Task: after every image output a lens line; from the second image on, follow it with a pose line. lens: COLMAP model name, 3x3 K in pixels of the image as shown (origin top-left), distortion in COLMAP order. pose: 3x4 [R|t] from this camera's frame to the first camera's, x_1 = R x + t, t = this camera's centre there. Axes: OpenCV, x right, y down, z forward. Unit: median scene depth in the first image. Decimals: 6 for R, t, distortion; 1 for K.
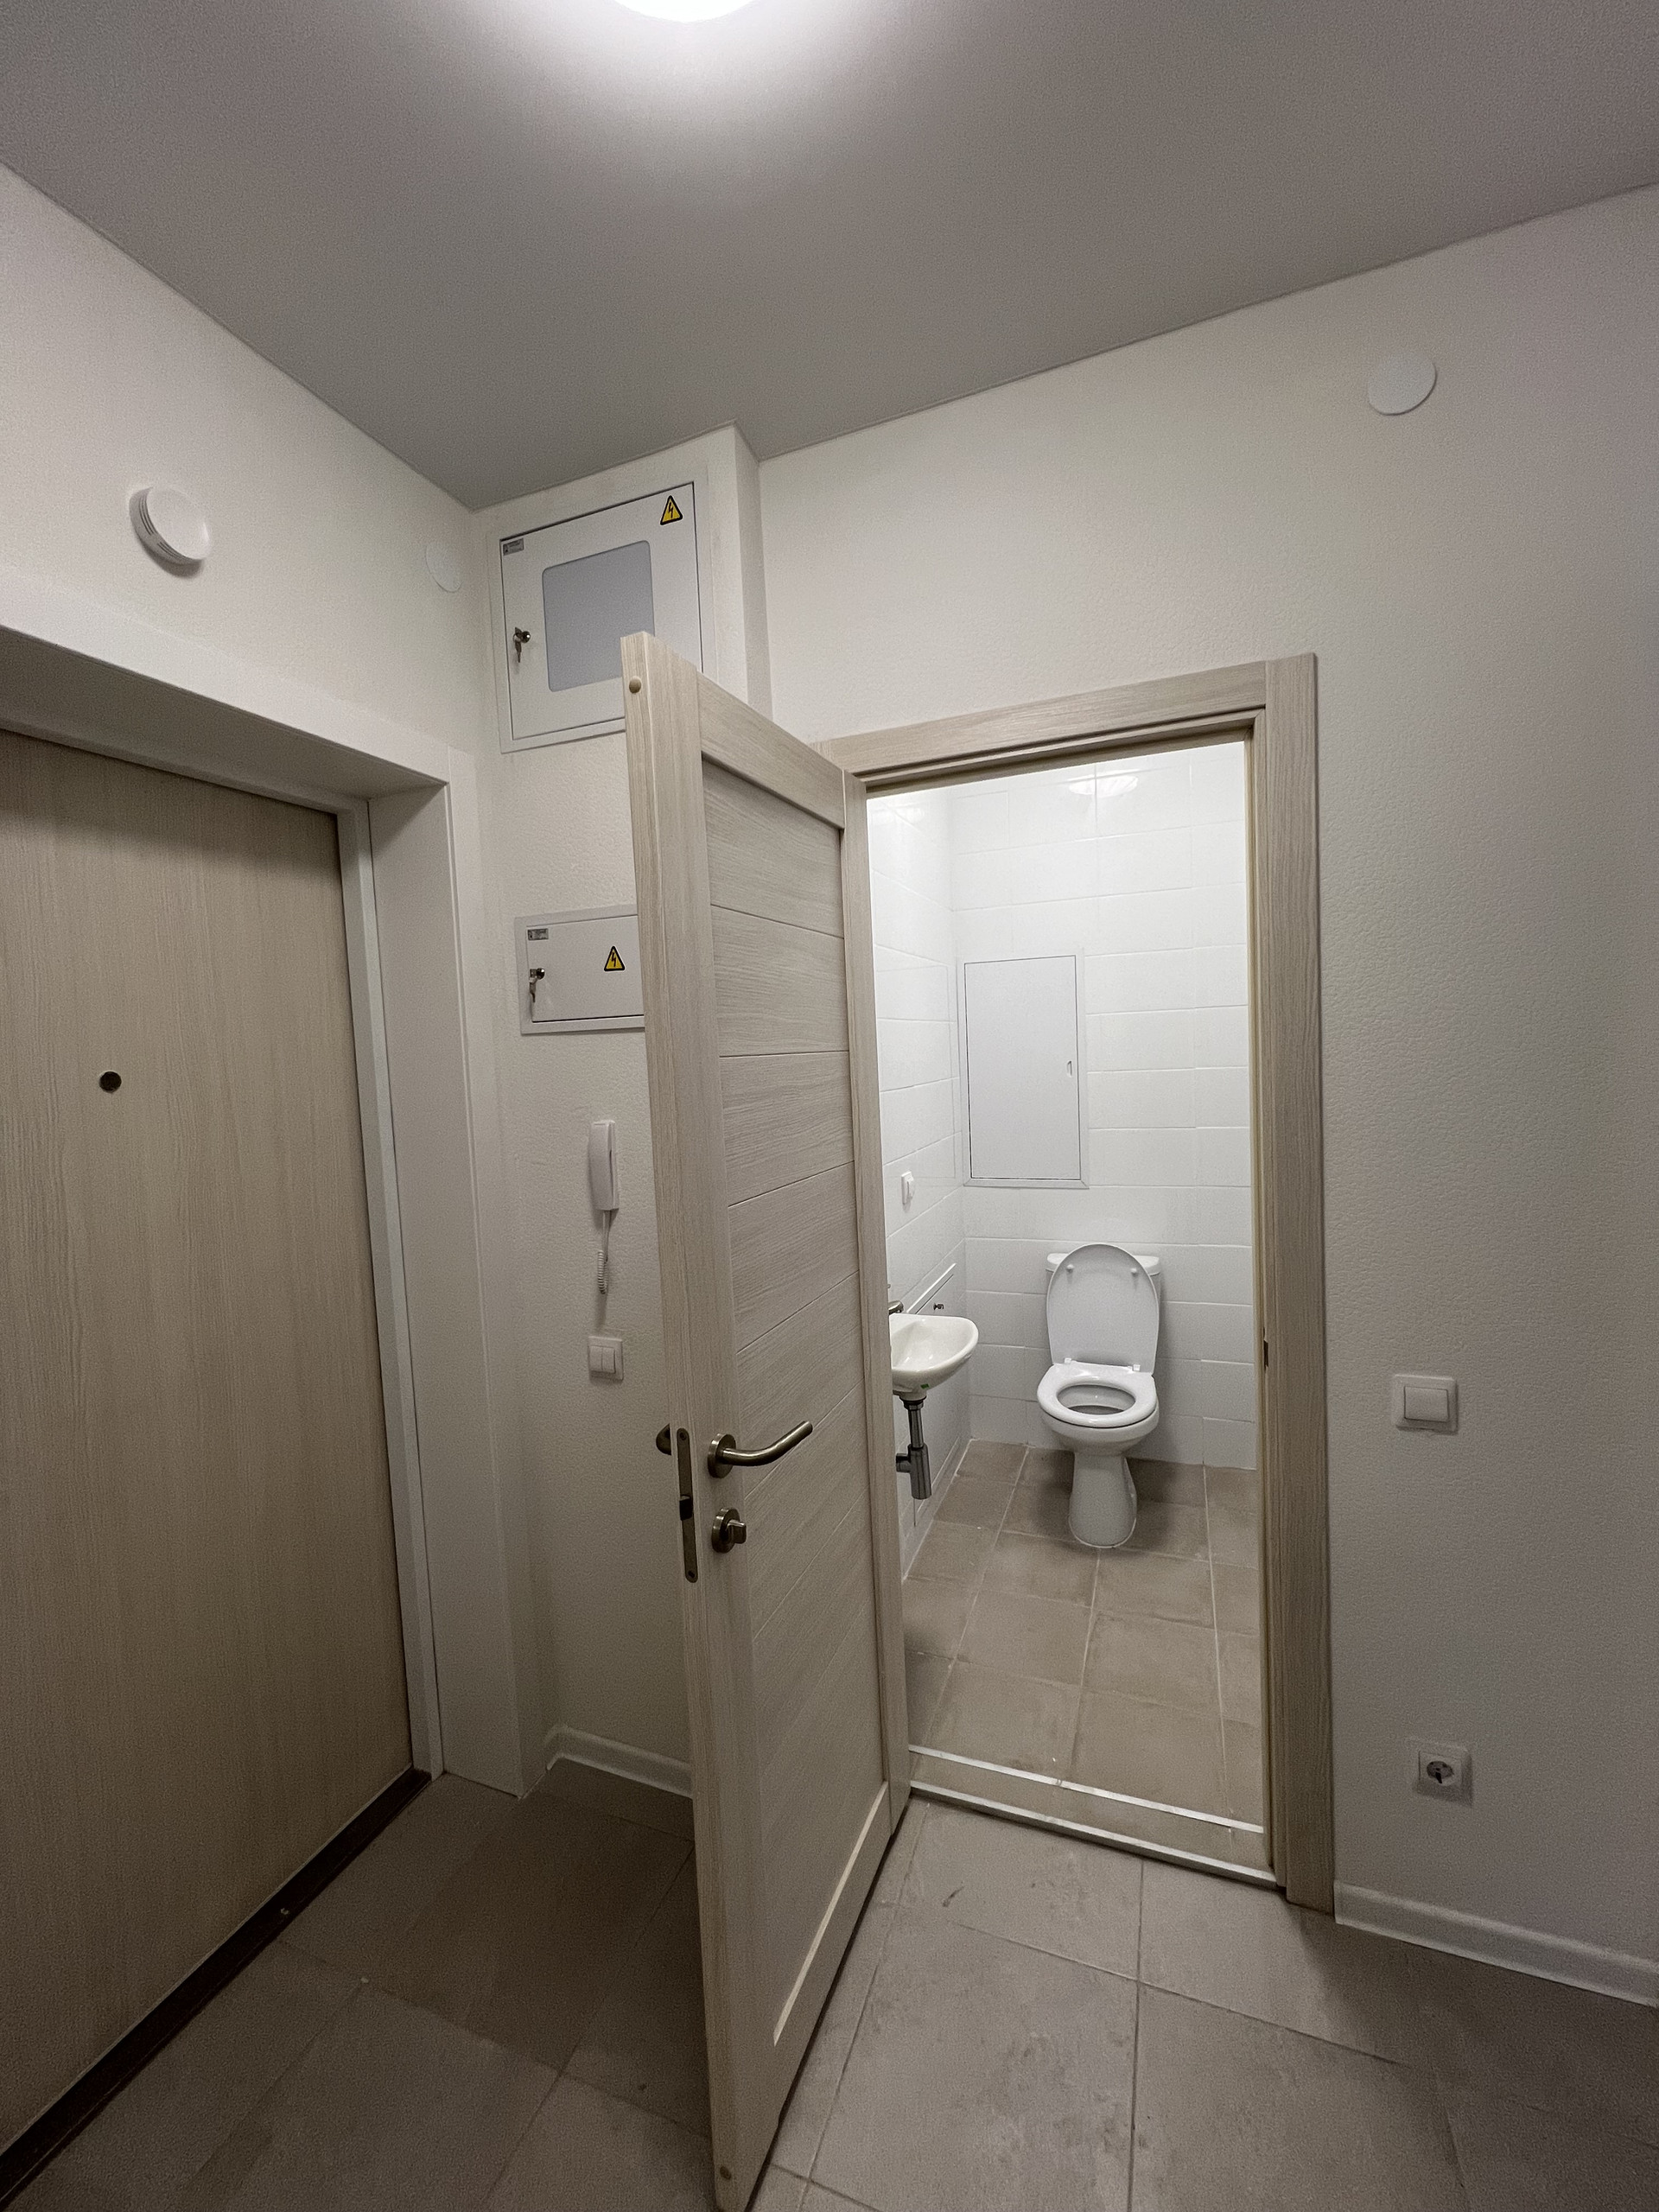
lens RADIAL K [[888.5, 0, 835.6], [0, 888.5, 1099.7], [0, 0, 1]] dist [-0.001793, -0.000138]
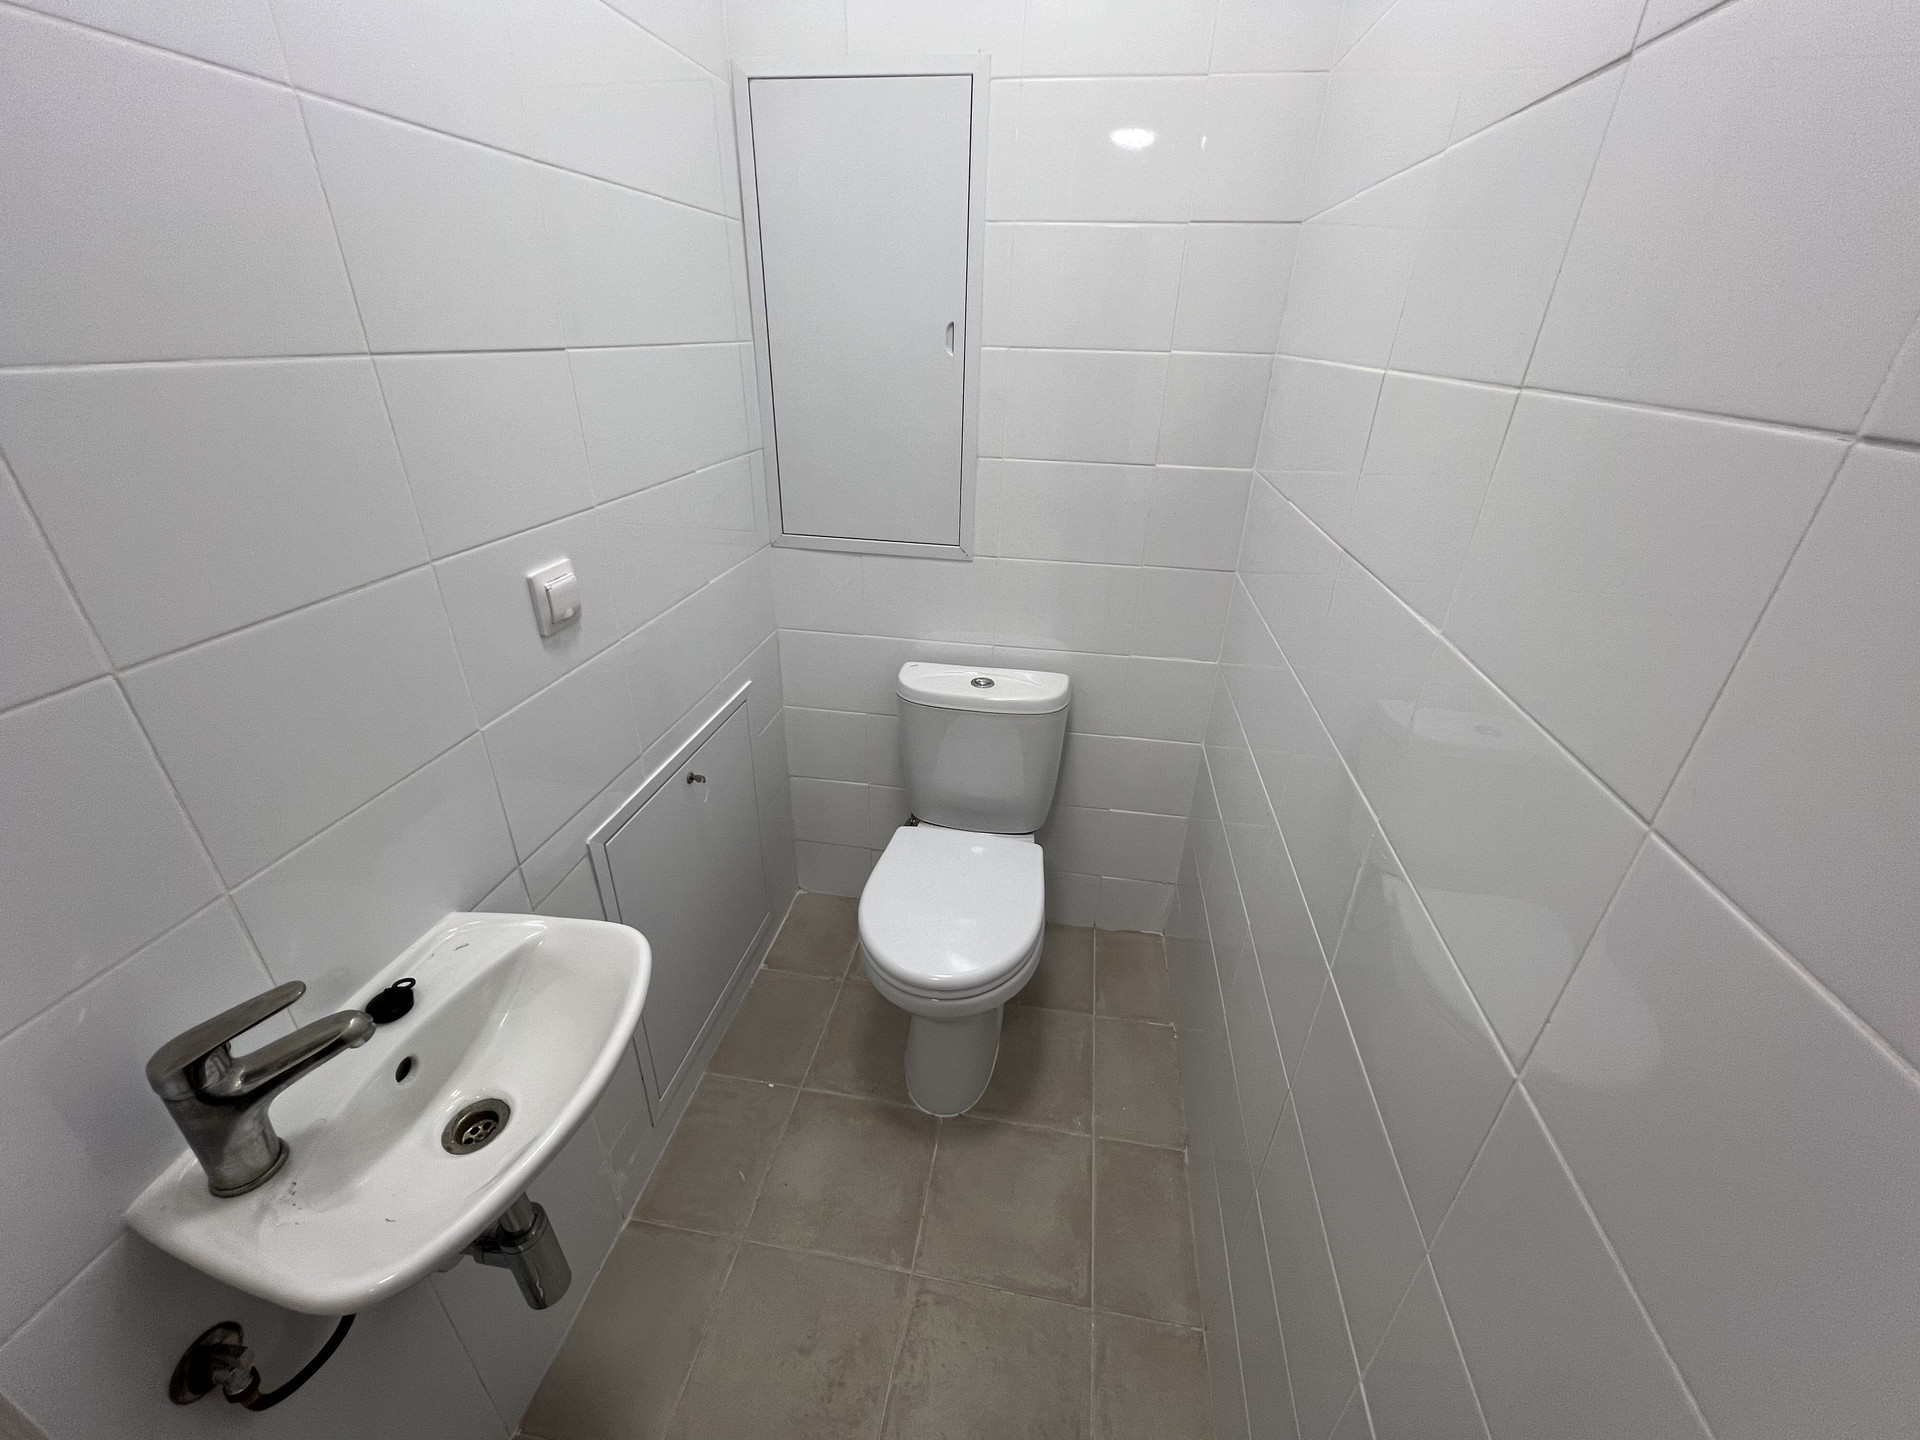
lens RADIAL K [[771.2, 0, 957.2], [0, 771.2, 720.0], [0, 0, 1]] dist [-0.001793, -0.000138]
pose [[0.977743, -0.032681, 0.207244, 0.180511], [-0.052736, 0.917799, 0.393528, -0.007256], [-0.203069, -0.395698, 0.895648, 0.540640]]
